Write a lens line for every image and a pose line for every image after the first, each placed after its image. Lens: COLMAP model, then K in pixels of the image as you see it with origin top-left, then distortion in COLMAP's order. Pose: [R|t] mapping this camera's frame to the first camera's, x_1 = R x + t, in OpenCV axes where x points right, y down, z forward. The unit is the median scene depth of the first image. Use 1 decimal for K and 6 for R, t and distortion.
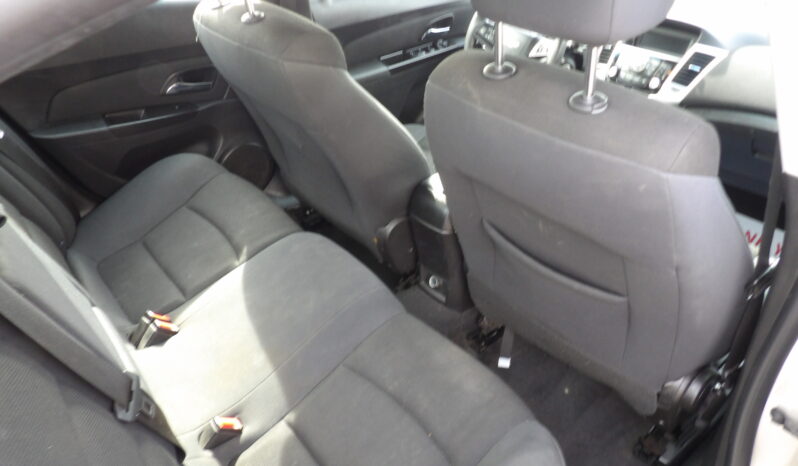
lens RADIAL K [[570.1, 0, 385.4], [0, 570.1, 233.6], [0, 0, 1]] dist [-0.052651, 0.076351]
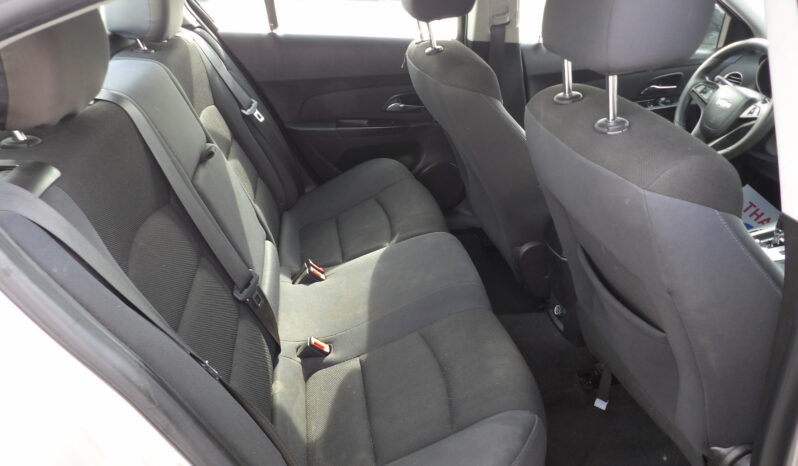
lens RADIAL K [[570.1, 0, 385.4], [0, 570.1, 233.6], [0, 0, 1]] dist [-0.052651, 0.076351]
pose [[0.859419, 0.206872, -0.467550, 0.297147], [-0.250267, 0.967652, -0.031876, 0.067452], [0.445831, 0.144407, 0.883392, -0.087460]]
